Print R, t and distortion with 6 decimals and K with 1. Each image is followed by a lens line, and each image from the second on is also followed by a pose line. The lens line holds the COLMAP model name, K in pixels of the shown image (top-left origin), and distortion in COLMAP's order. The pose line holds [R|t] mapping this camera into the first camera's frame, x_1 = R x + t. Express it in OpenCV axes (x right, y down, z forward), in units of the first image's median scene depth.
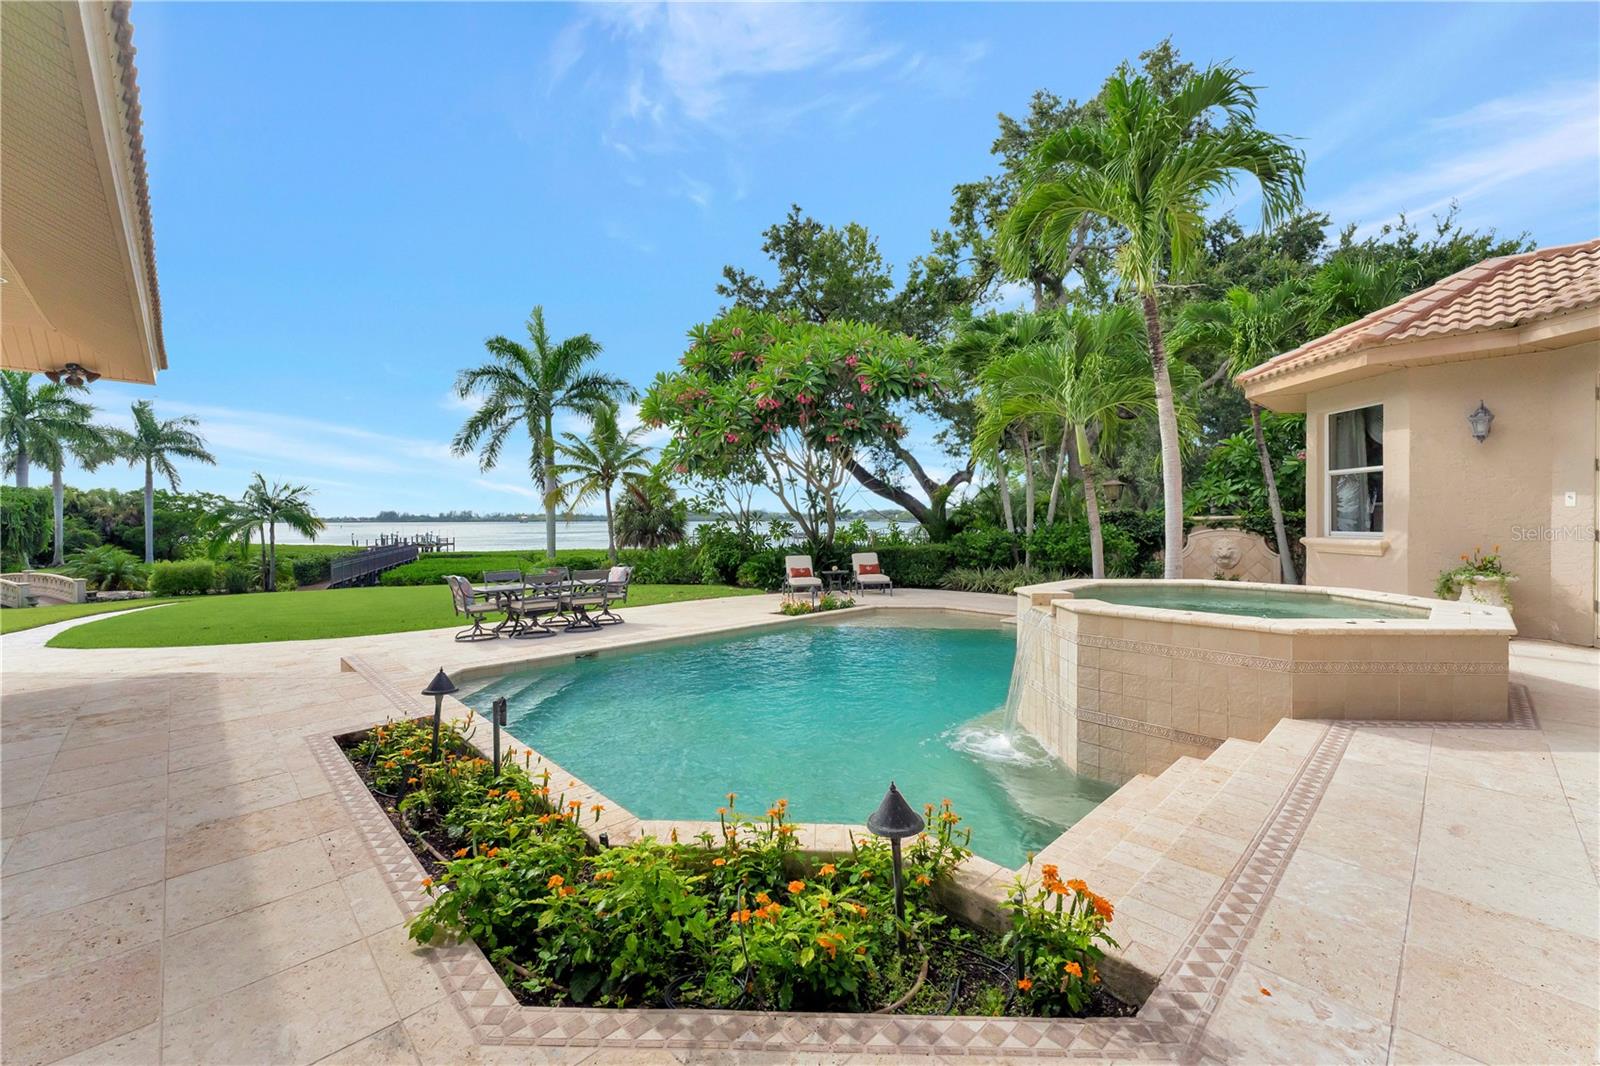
lens RADIAL K [[640.1, 0, 795.2], [0, 640.1, 527.3], [0, 0, 1]] dist [0.000221, -0.000018]
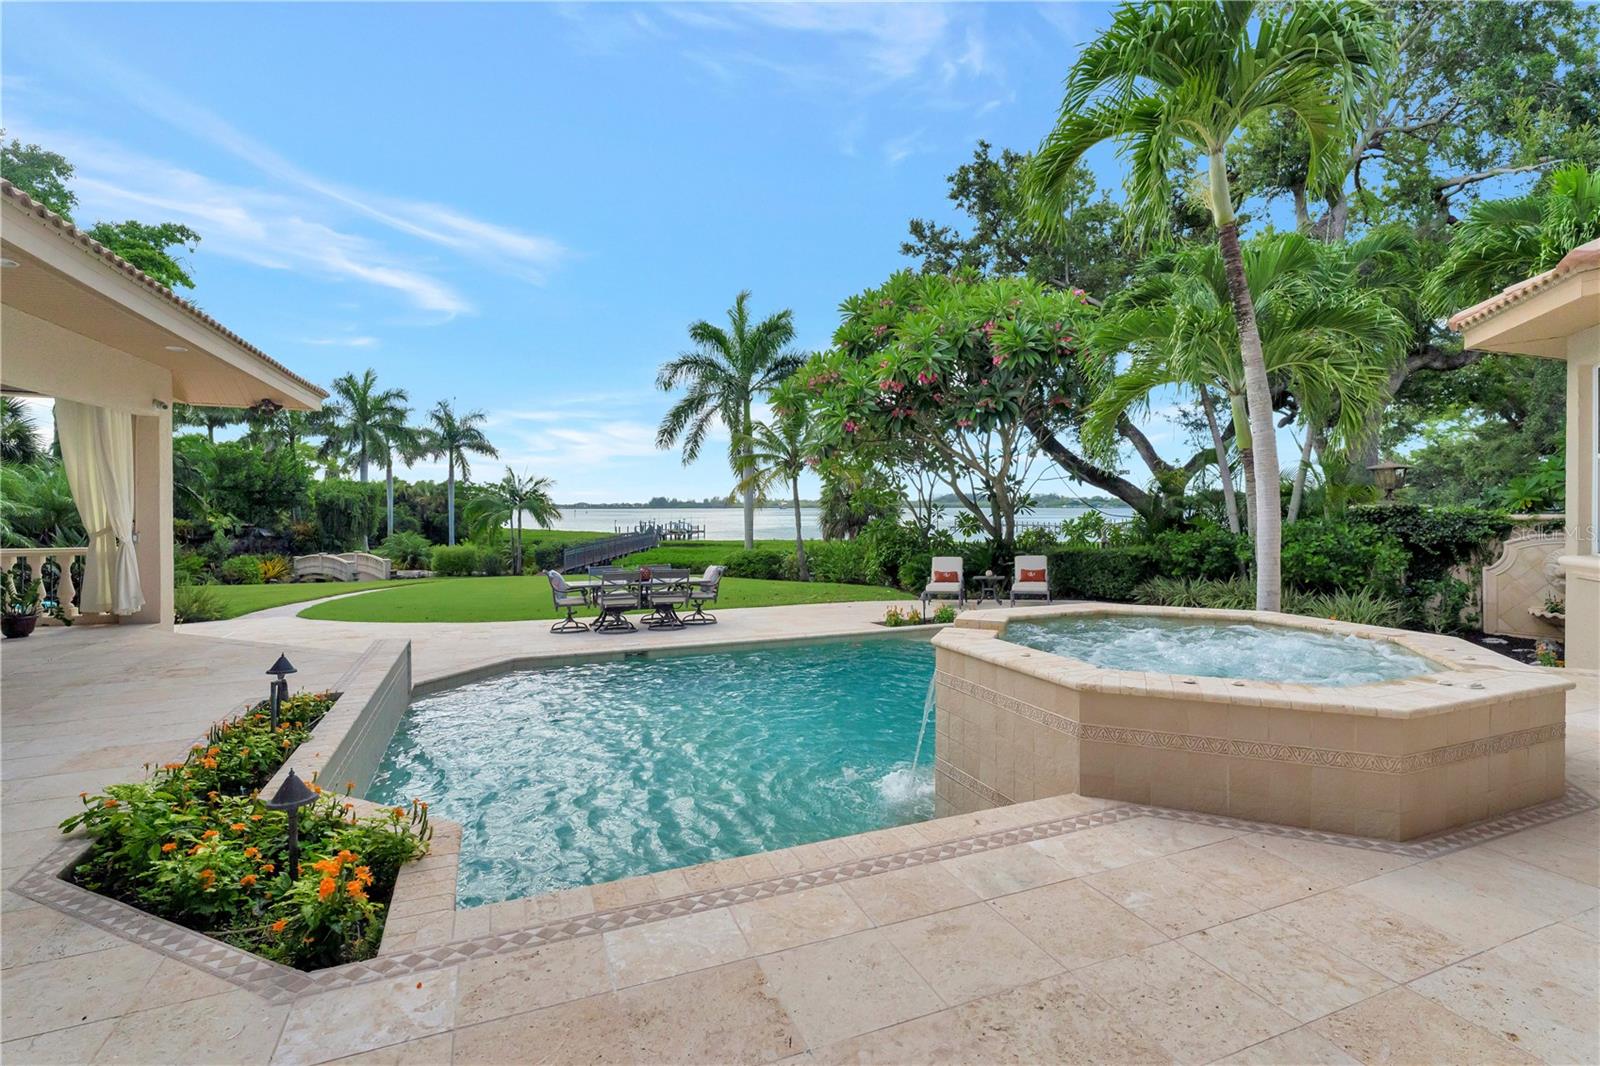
lens RADIAL K [[743.5, 0, 804.4], [0, 743.5, 519.6], [0, 0, 1]] dist [-0.002432, -0.000181]
pose [[0.930303, 0.006888, -0.366727, 0.111404], [-0.004385, 0.999961, 0.007659, -0.007320], [0.366766, -0.005517, 0.930297, 0.001143]]
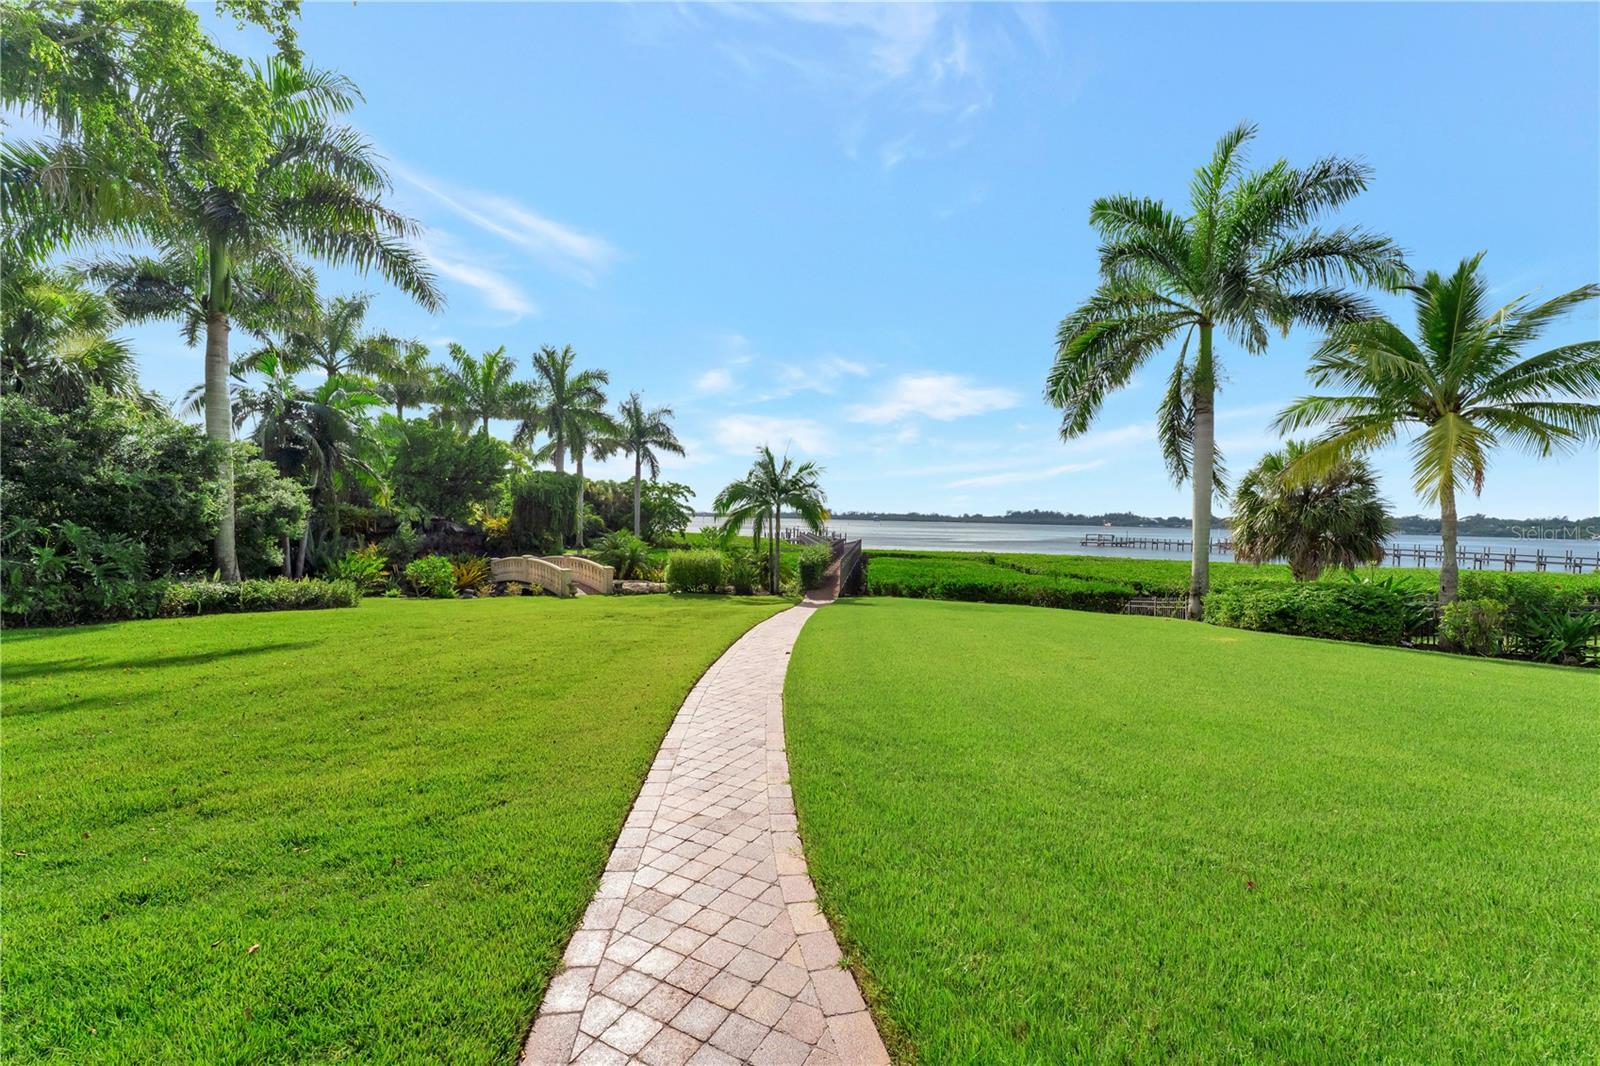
lens RADIAL K [[641.4, 0, 807.1], [0, 641.4, 549.0], [0, 0, 1]] dist [0.000415, -0.000022]
pose [[0.879024, 0.046049, -0.474548, -0.459118], [-0.031149, 0.998745, 0.039217, 0.012548], [0.475759, -0.019691, 0.879355, 0.350777]]
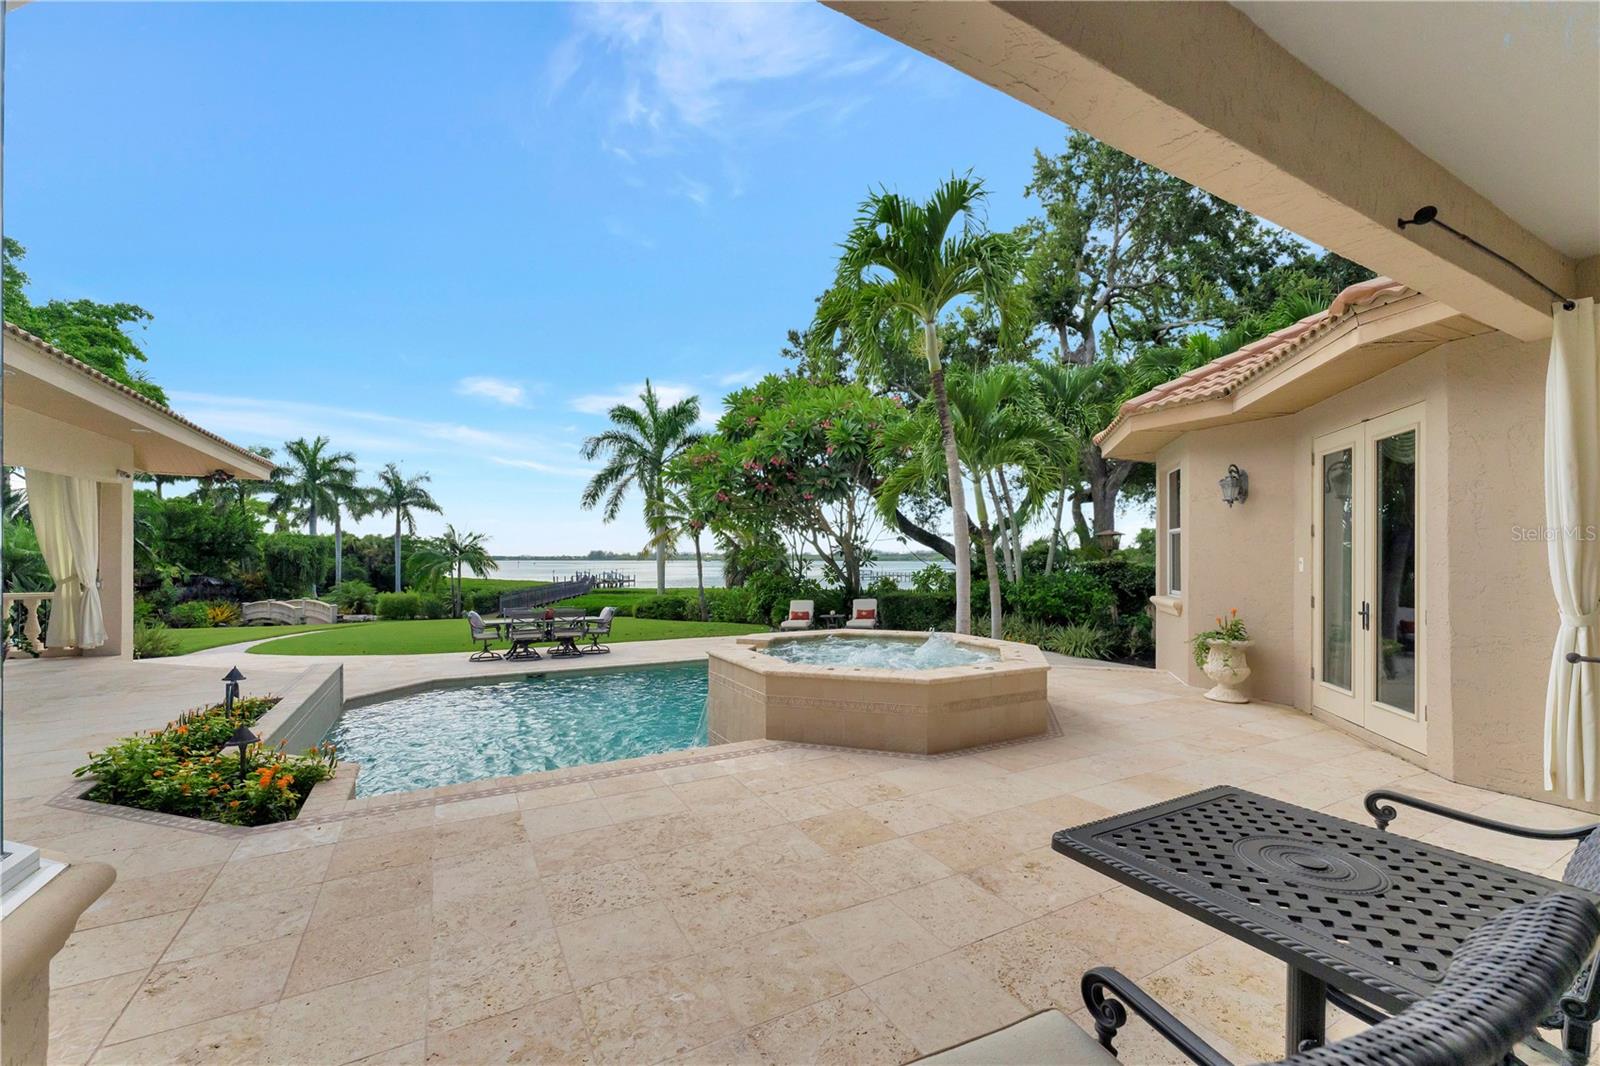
lens RADIAL K [[640.5, 0, 799.1], [0, 640.5, 564.9], [0, 0, 1]] dist [0.001896, 0.000217]
pose [[0.965509, 0.007134, -0.260273, 0.165875], [-0.007911, 0.999967, -0.001936, -0.008134], [0.260250, 0.003928, 0.965533, -0.036244]]
